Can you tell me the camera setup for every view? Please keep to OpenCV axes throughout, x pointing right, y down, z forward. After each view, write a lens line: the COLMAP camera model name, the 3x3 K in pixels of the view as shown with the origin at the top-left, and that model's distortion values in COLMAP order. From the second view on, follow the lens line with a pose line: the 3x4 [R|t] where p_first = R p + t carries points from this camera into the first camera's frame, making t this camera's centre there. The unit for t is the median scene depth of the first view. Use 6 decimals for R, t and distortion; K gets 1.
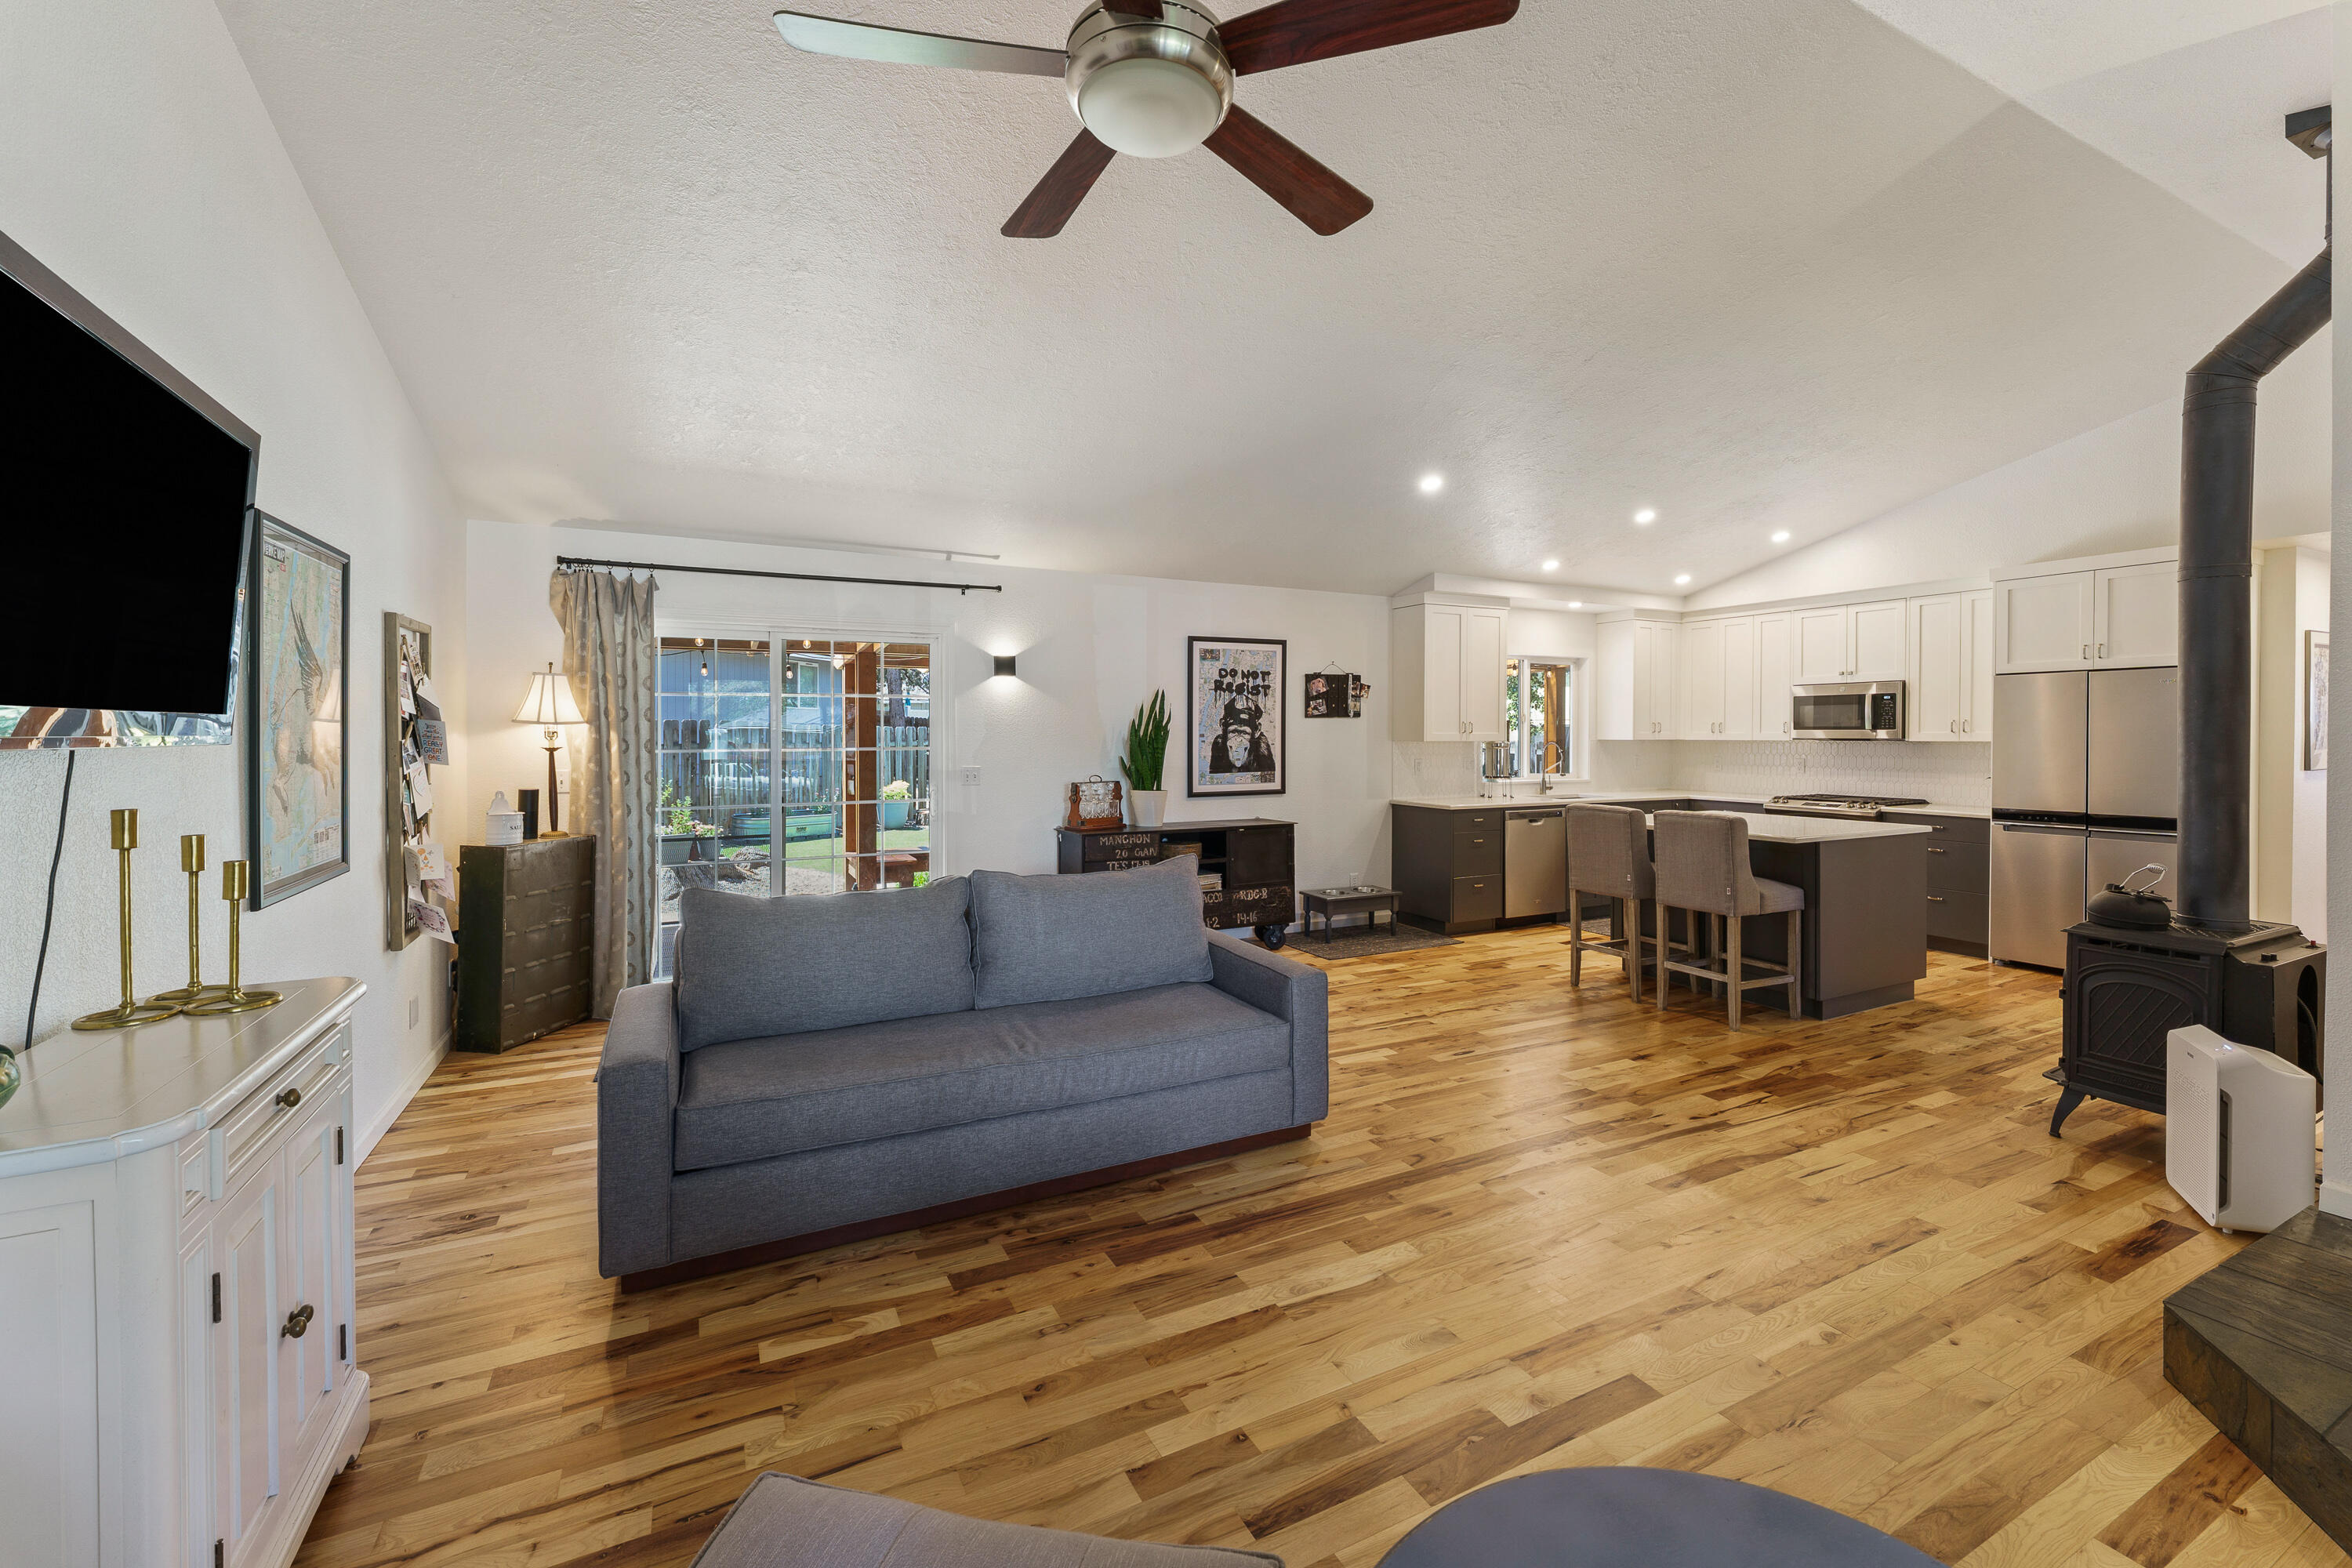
lens RADIAL K [[971.3, 0, 1177.5], [0, 971.3, 744.5], [0, 0, 1]] dist [-0.000492, 0.000686]
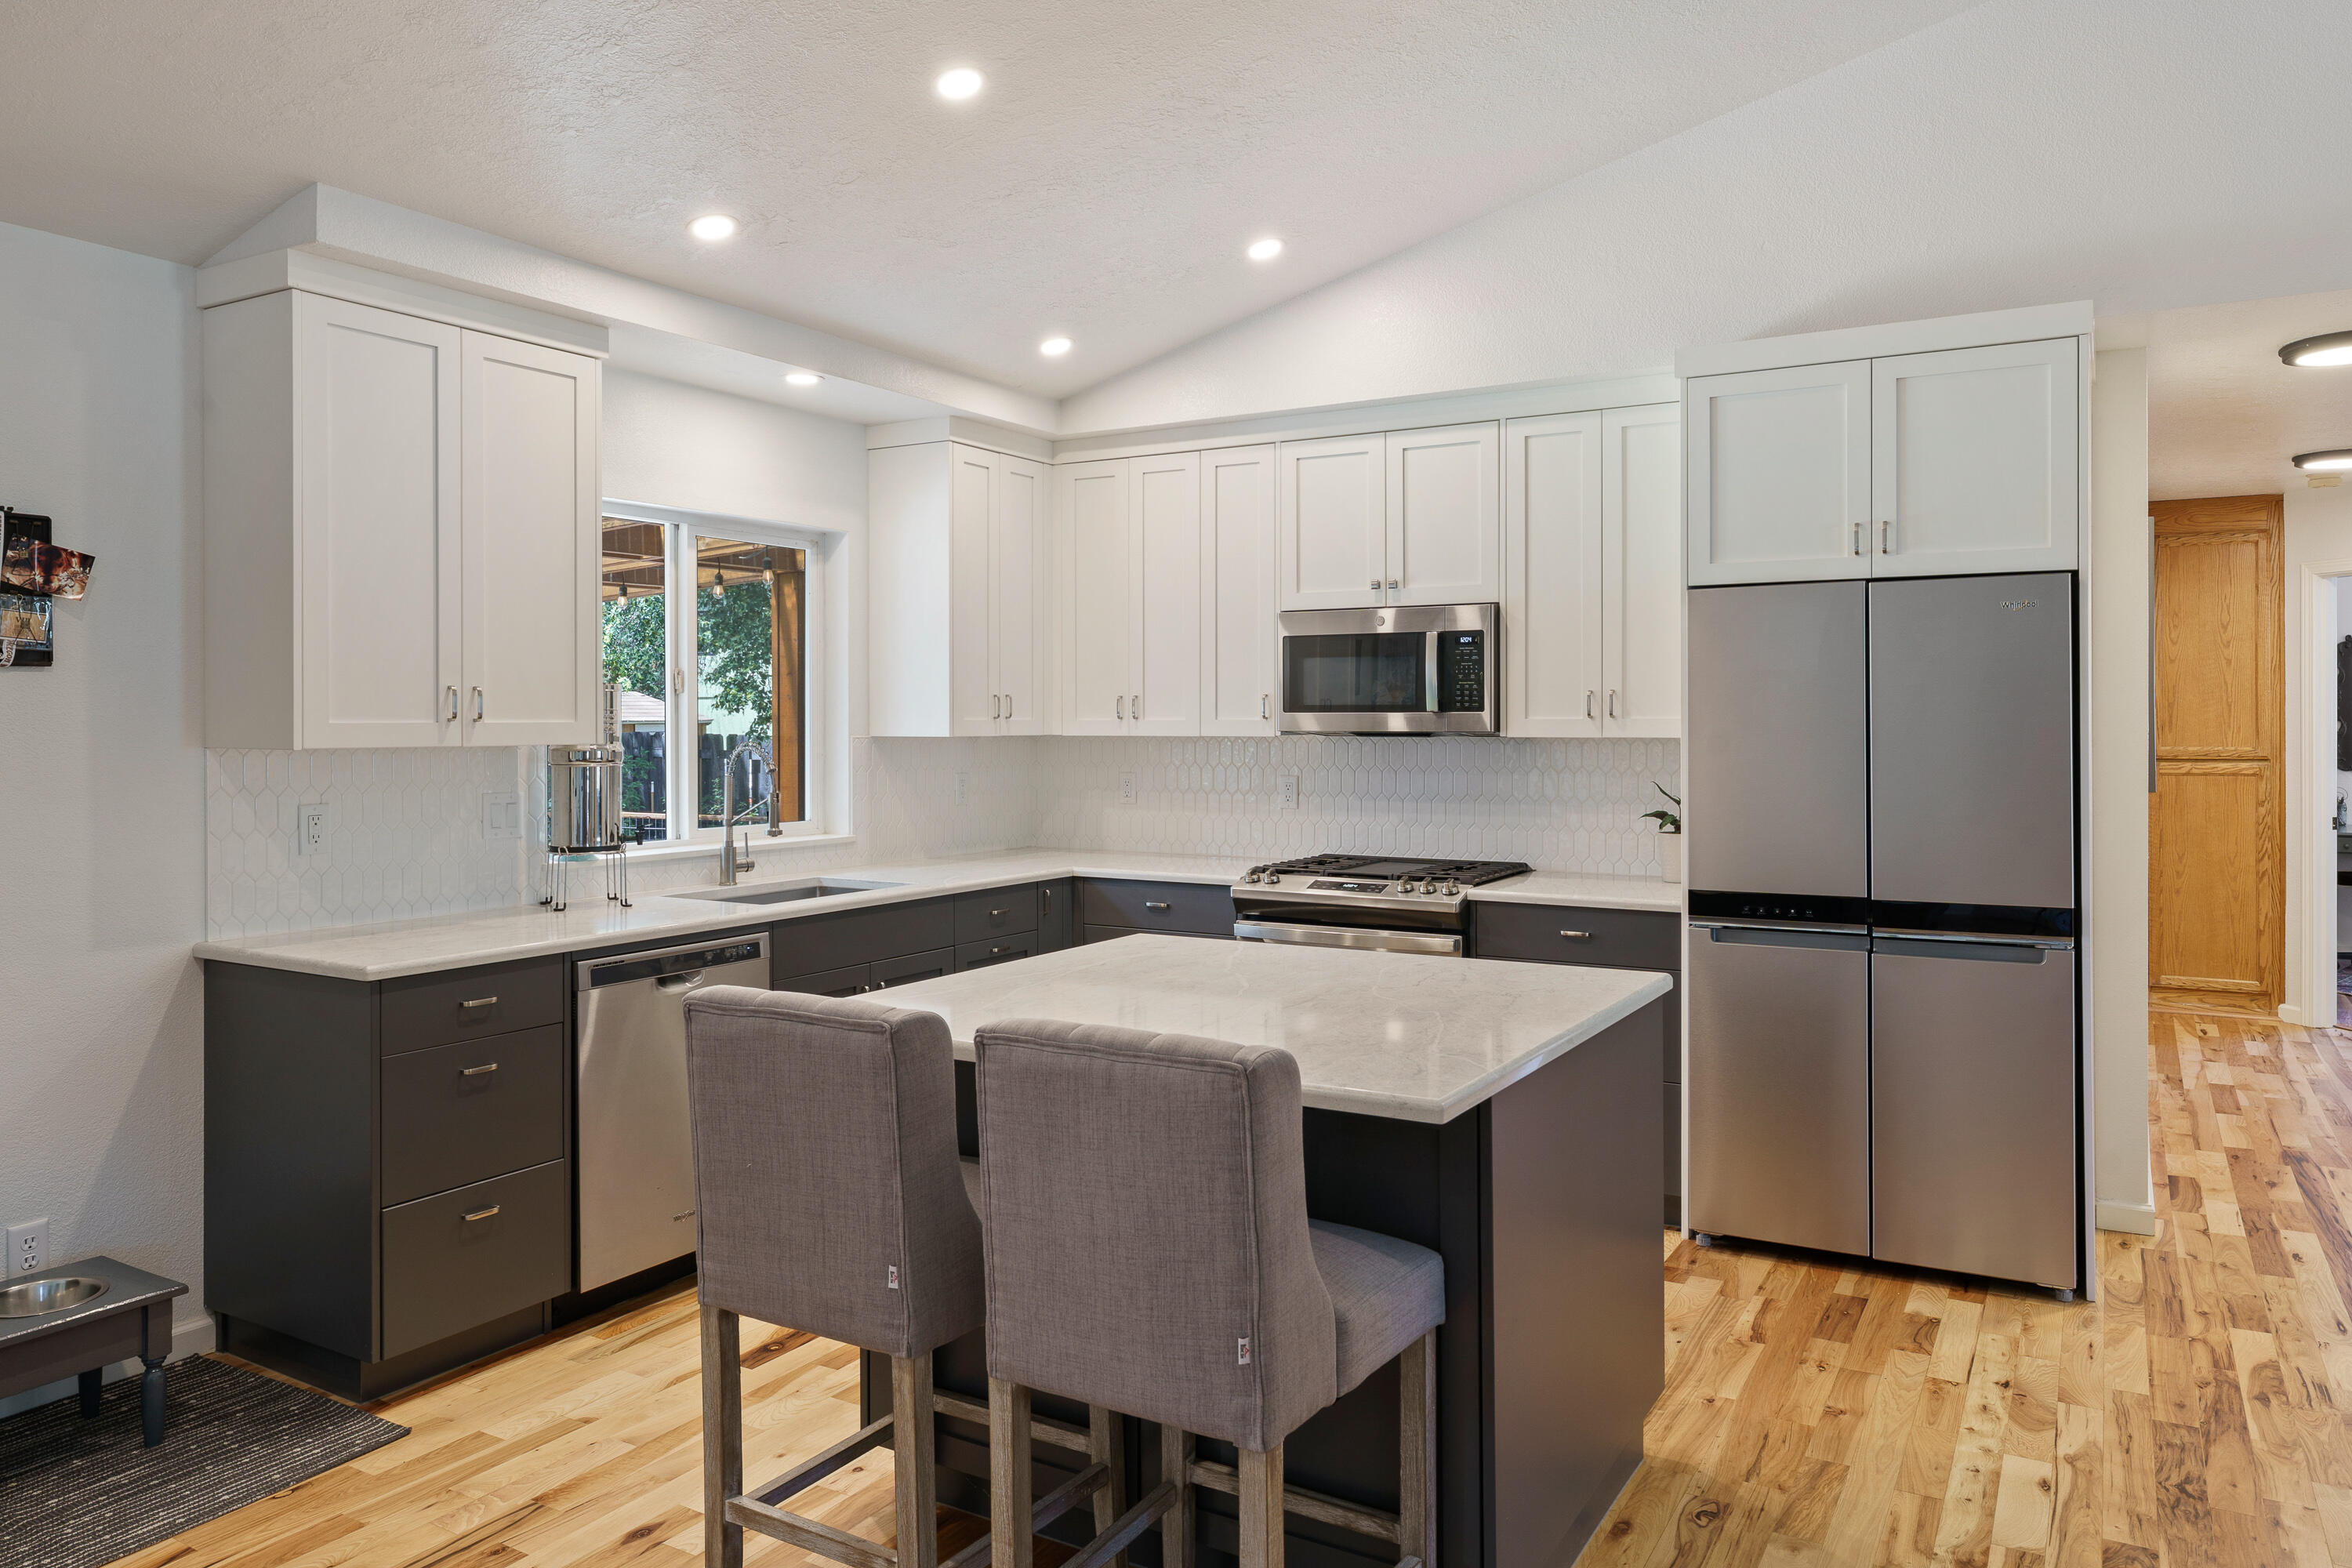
lens RADIAL K [[1575.3, 0, 1199.0], [0, 1575.3, 721.9], [0, 0, 1]] dist [-0.003690, -0.001250]
pose [[0.839247, -0.002348, 0.543745, 0.239983], [0.008004, 0.999936, -0.008035, -0.006184], [-0.543691, 0.011095, 0.839212, 0.472065]]
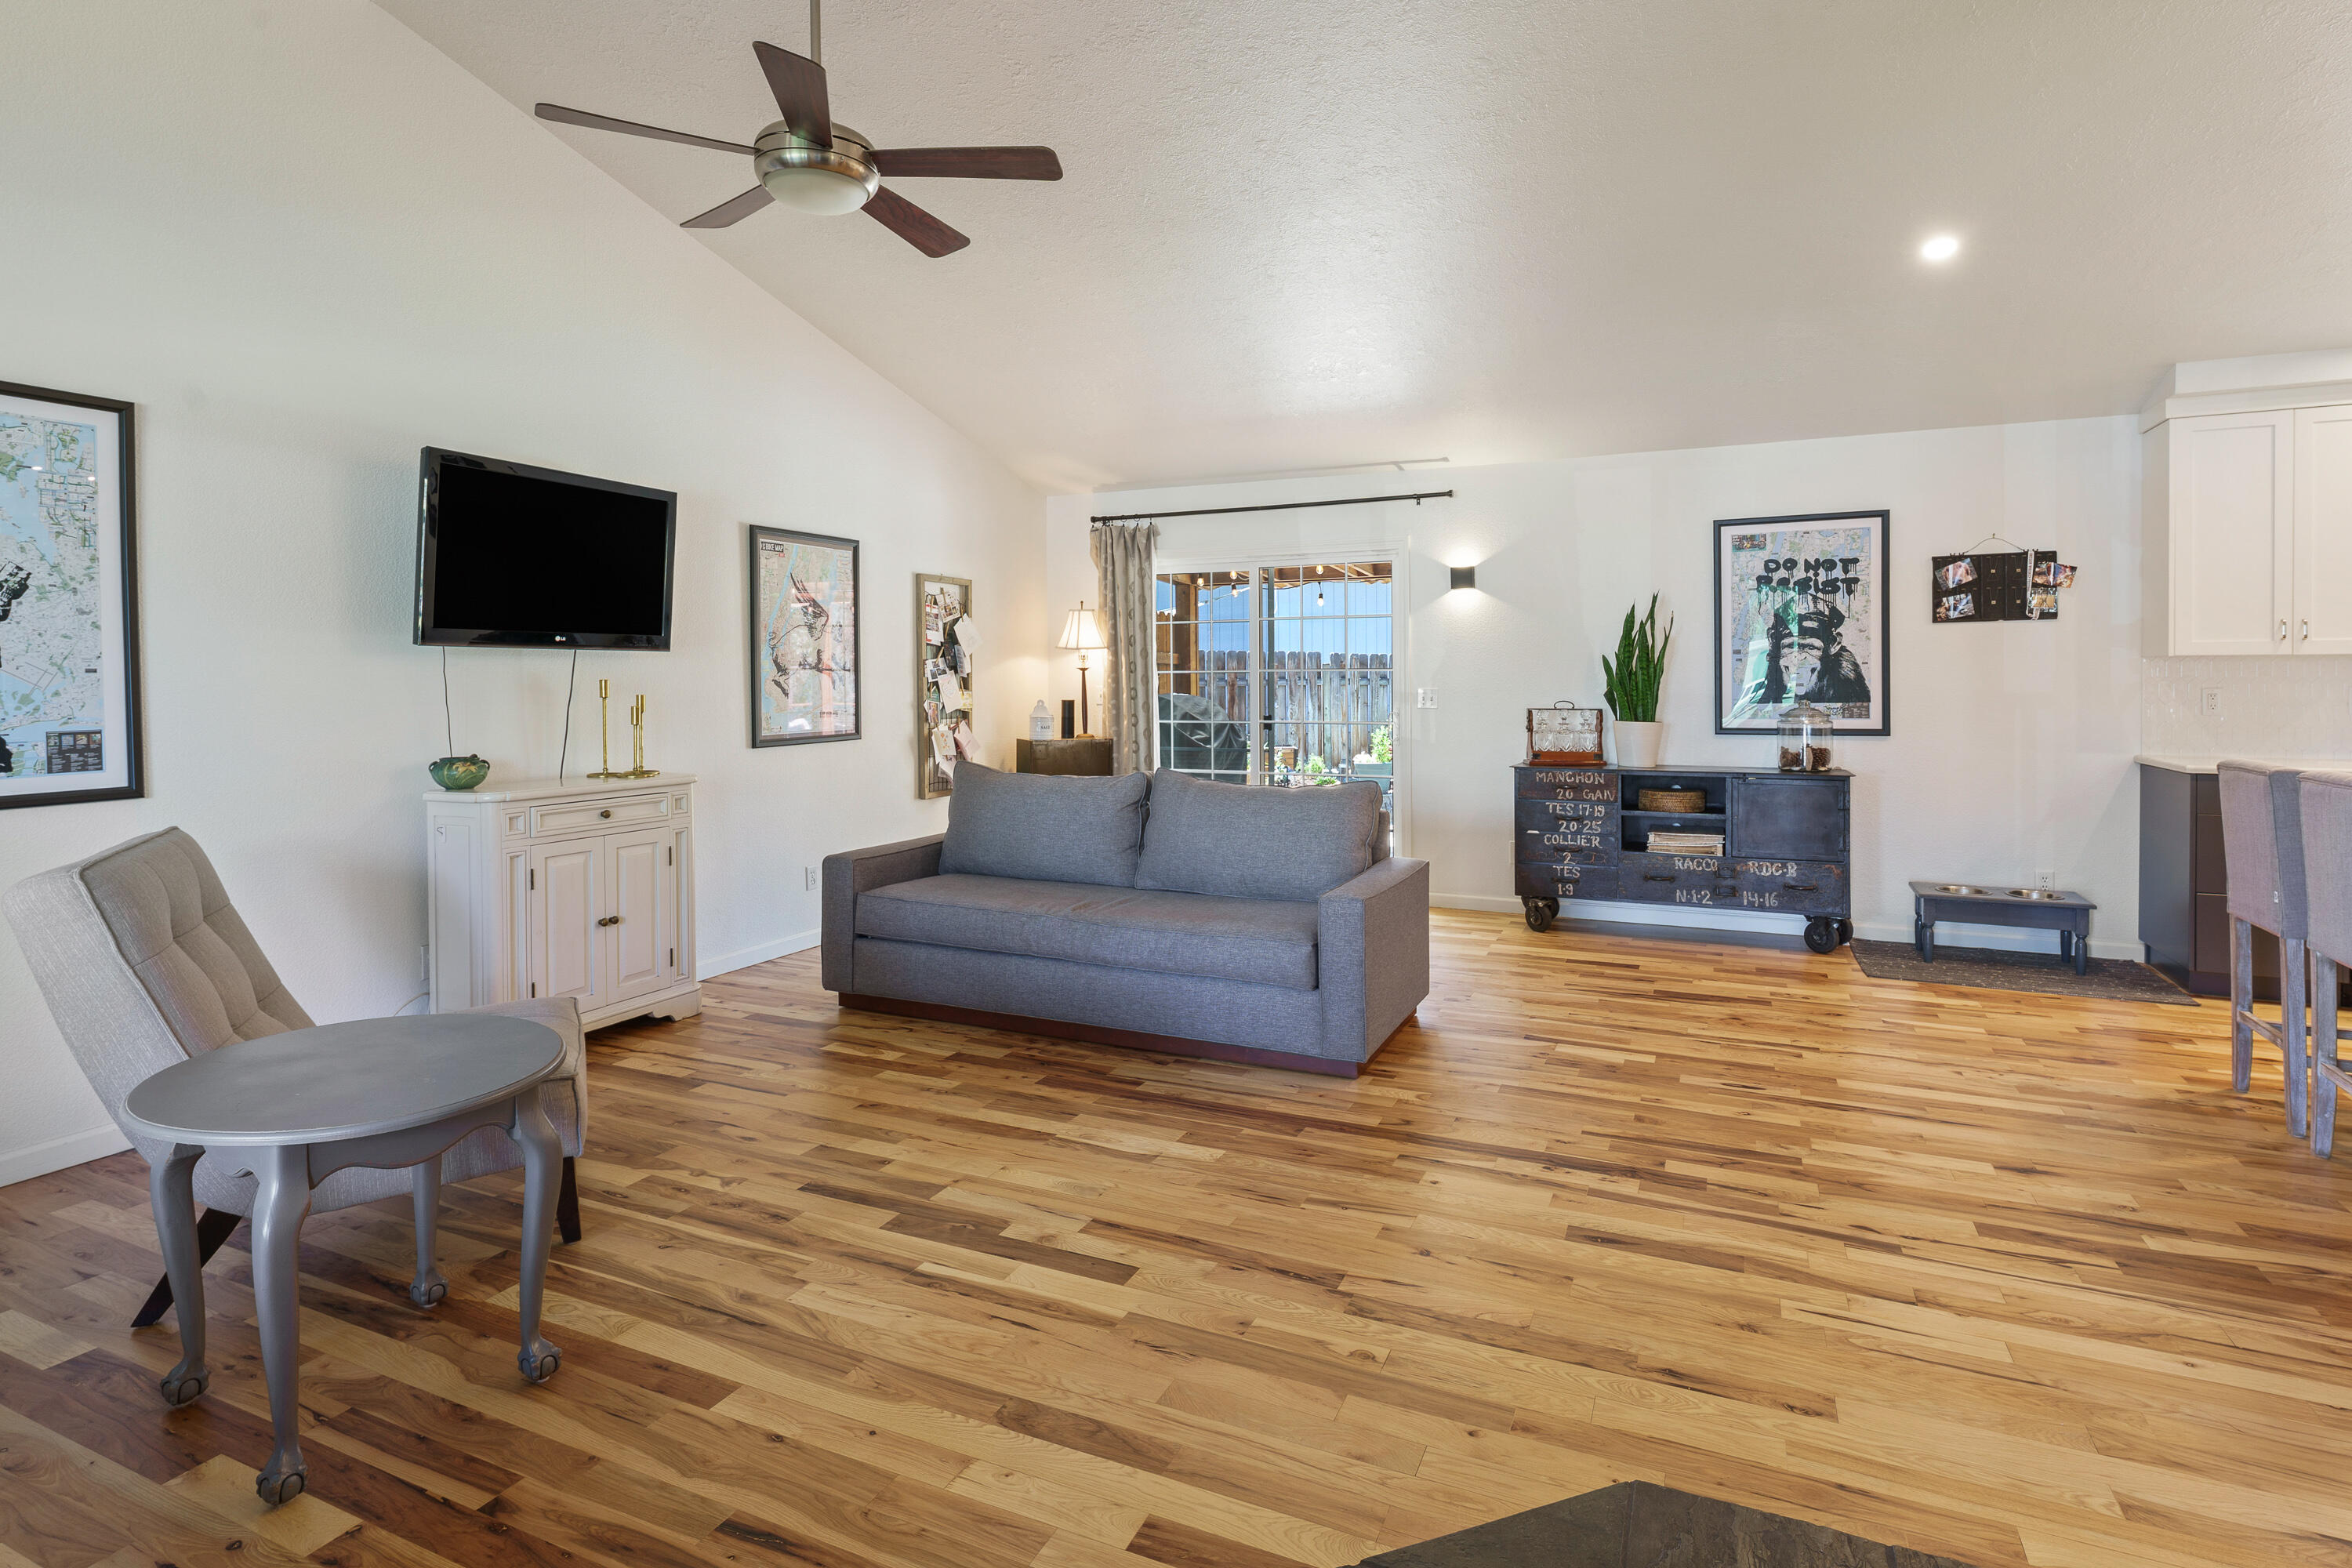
lens RADIAL K [[1182.3, 0, 1165.4], [0, 1182.3, 700.9], [0, 0, 1]] dist [0.000367, 0.000205]
pose [[0.613554, 0.012018, -0.789561, 0.474442], [-0.006213, 0.999927, 0.010392, 0.021567], [0.789628, -0.001470, 0.613584, 0.097169]]
